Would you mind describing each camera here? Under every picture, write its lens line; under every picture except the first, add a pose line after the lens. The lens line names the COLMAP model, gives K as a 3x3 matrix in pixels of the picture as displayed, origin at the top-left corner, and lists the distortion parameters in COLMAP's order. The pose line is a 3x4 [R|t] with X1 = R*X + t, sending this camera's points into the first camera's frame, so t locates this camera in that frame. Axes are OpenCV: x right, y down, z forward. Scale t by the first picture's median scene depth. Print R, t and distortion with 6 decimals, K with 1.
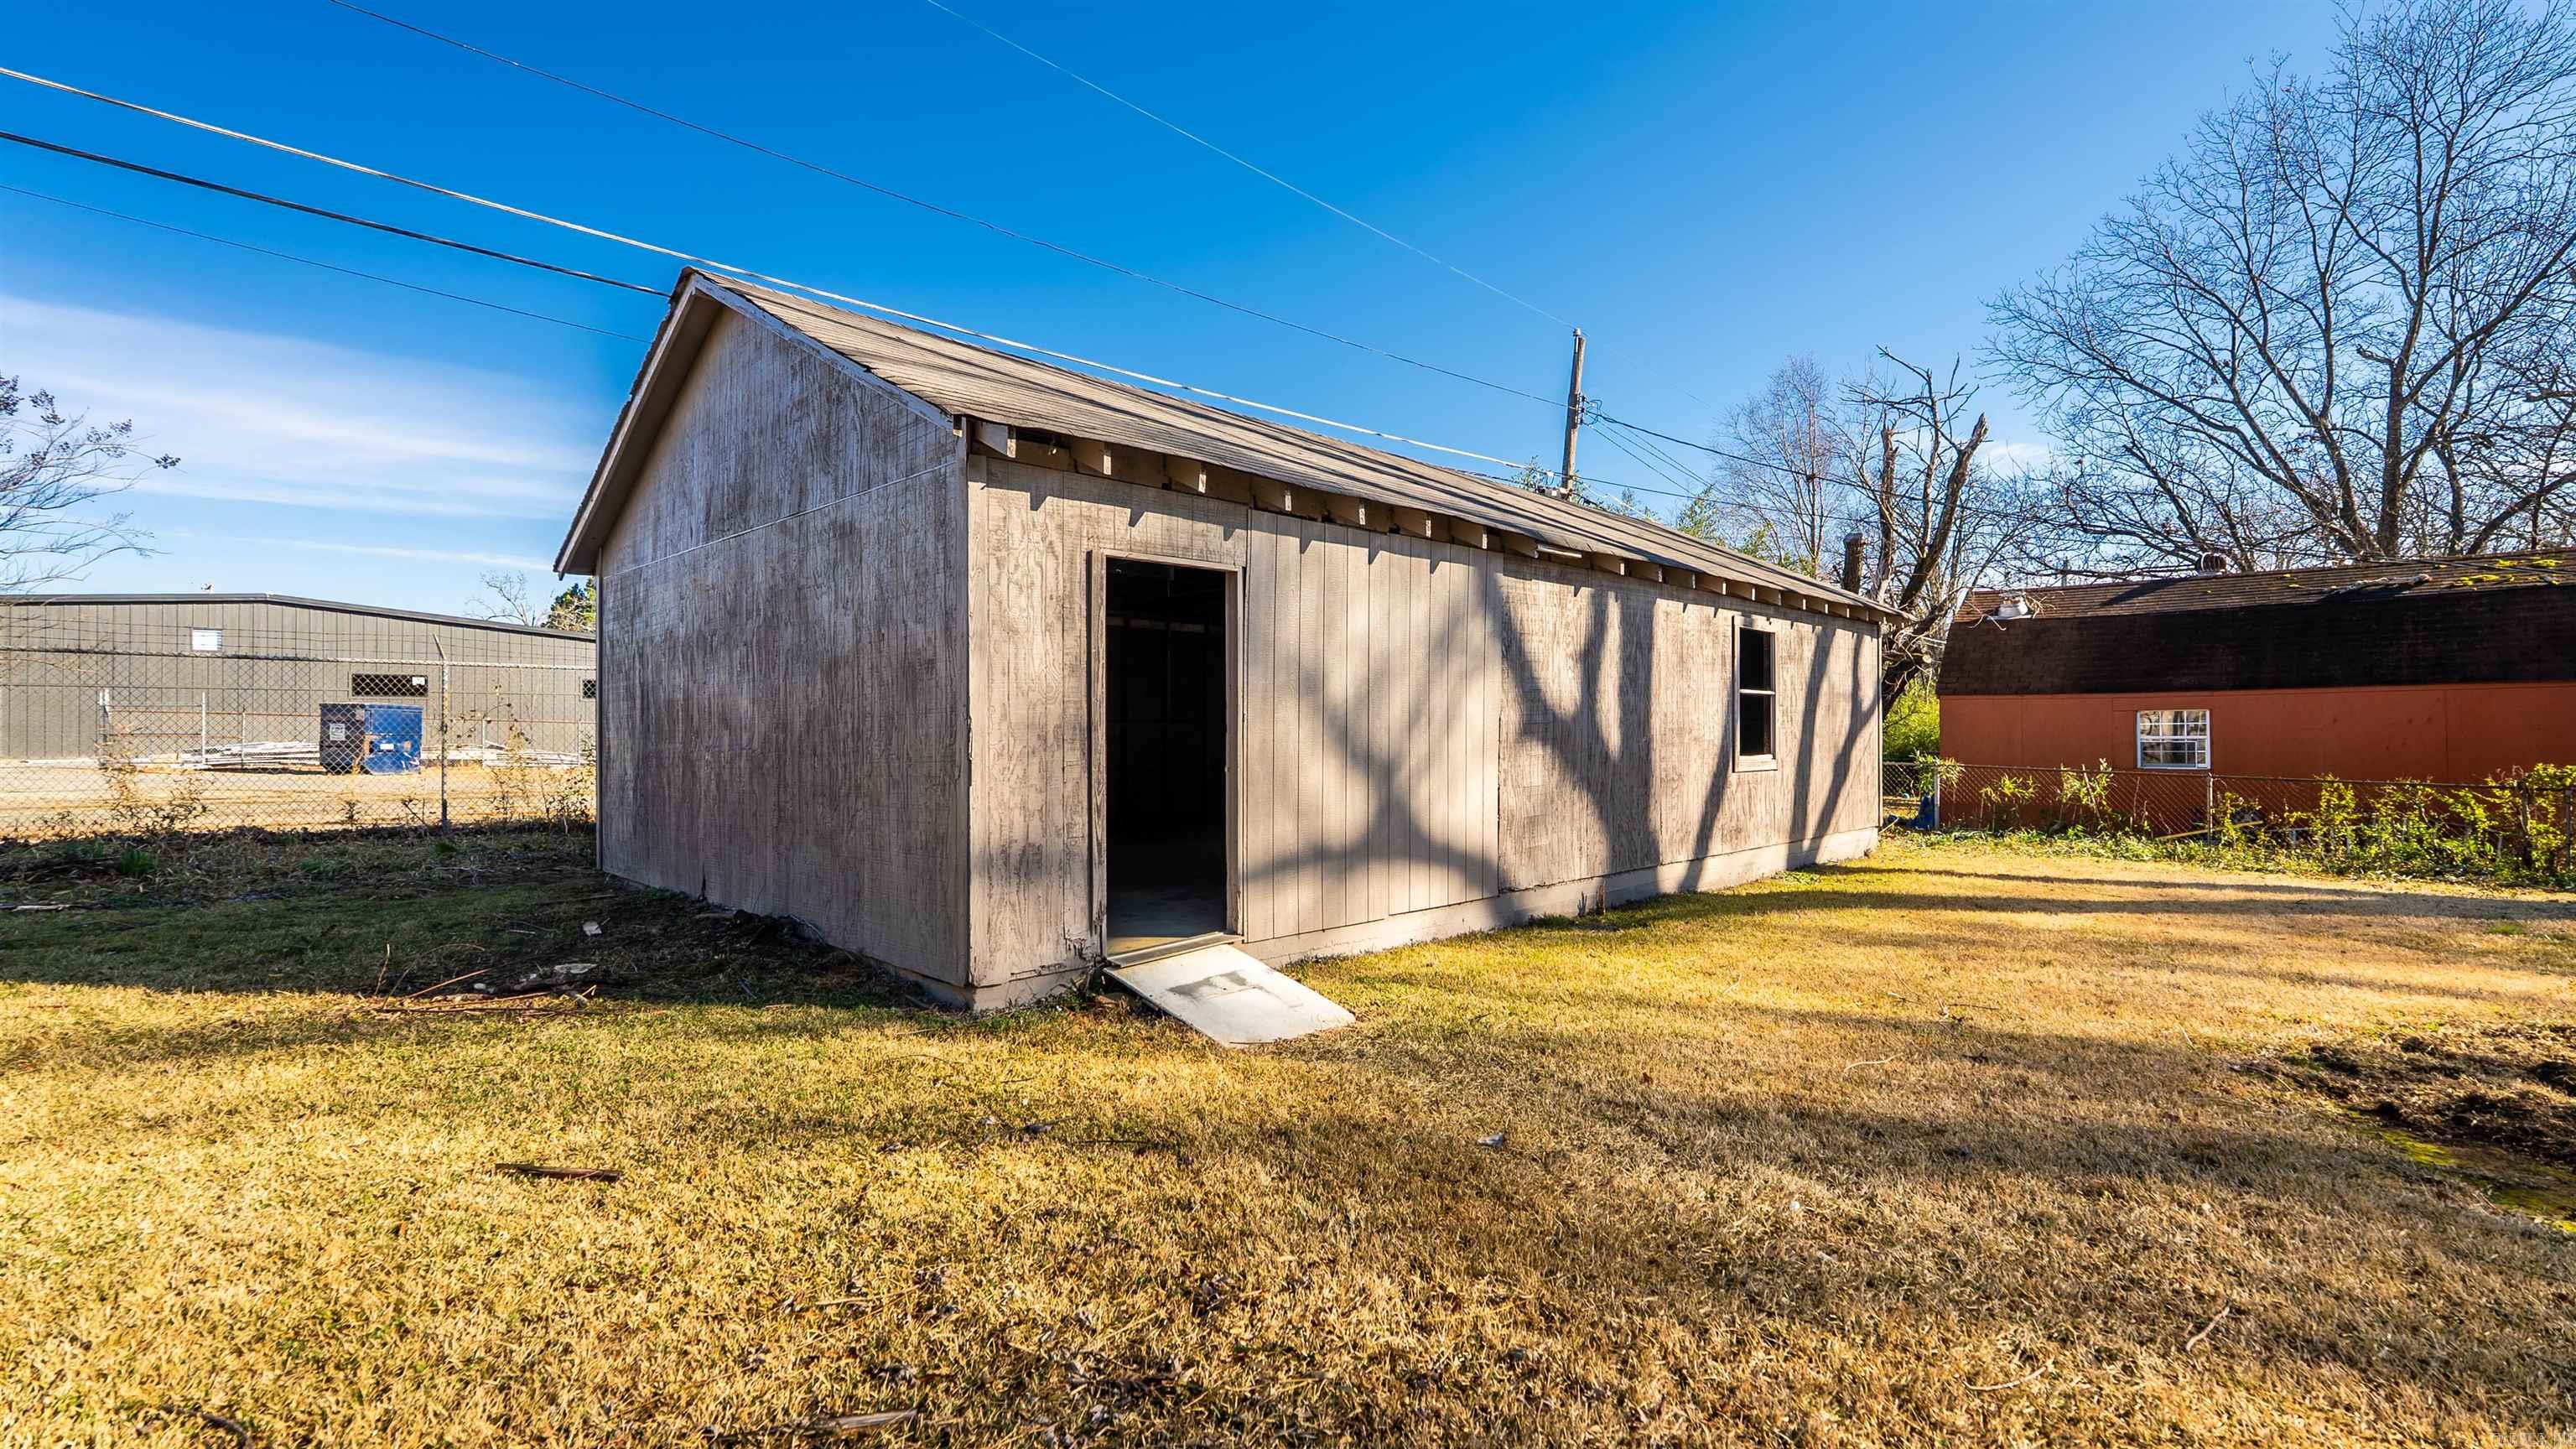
lens RADIAL K [[1221.5, 0, 1288.0], [0, 1221.5, 724.5], [0, 0, 1]] dist [-0.016351, -0.000074]
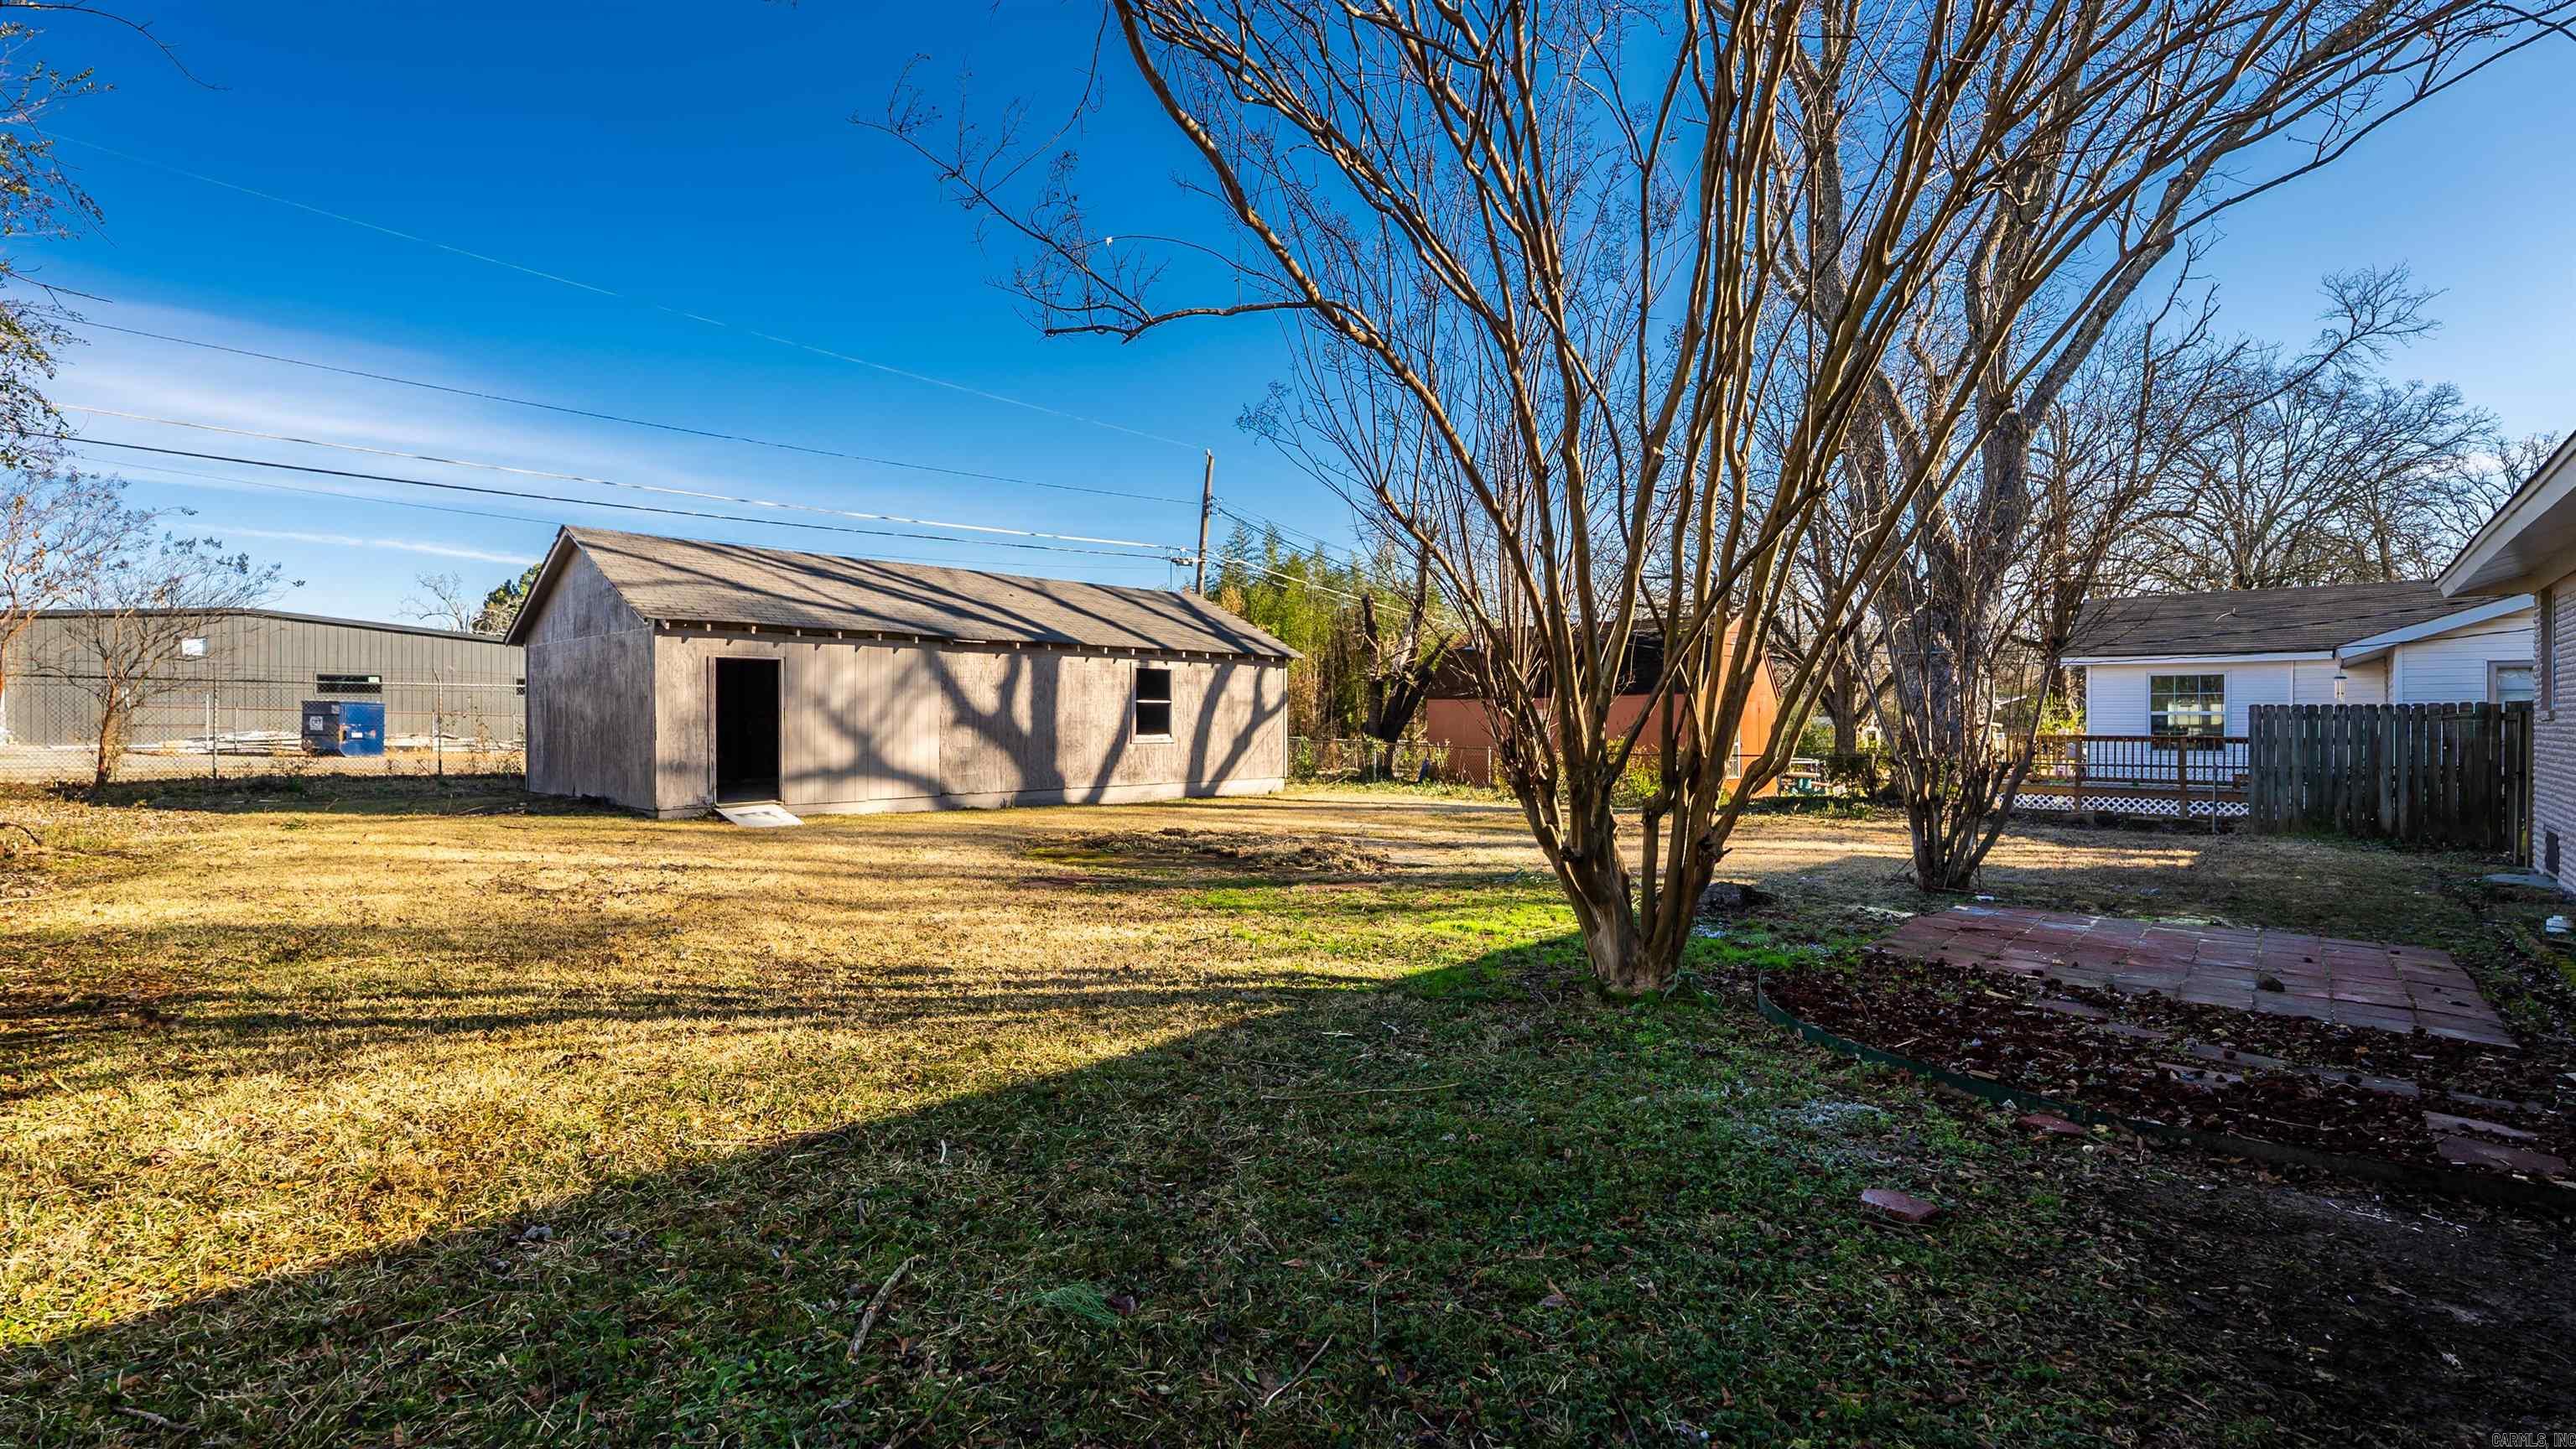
lens RADIAL K [[1167.3, 0, 1288.0], [0, 1167.3, 724.5], [0, 0, 1]] dist [-0.031584, -0.000013]
pose [[0.997866, 0.000232, 0.065291, 0.608370], [-0.000647, 0.999980, 0.006331, -0.003162], [-0.065288, -0.006359, 0.997846, -1.057821]]
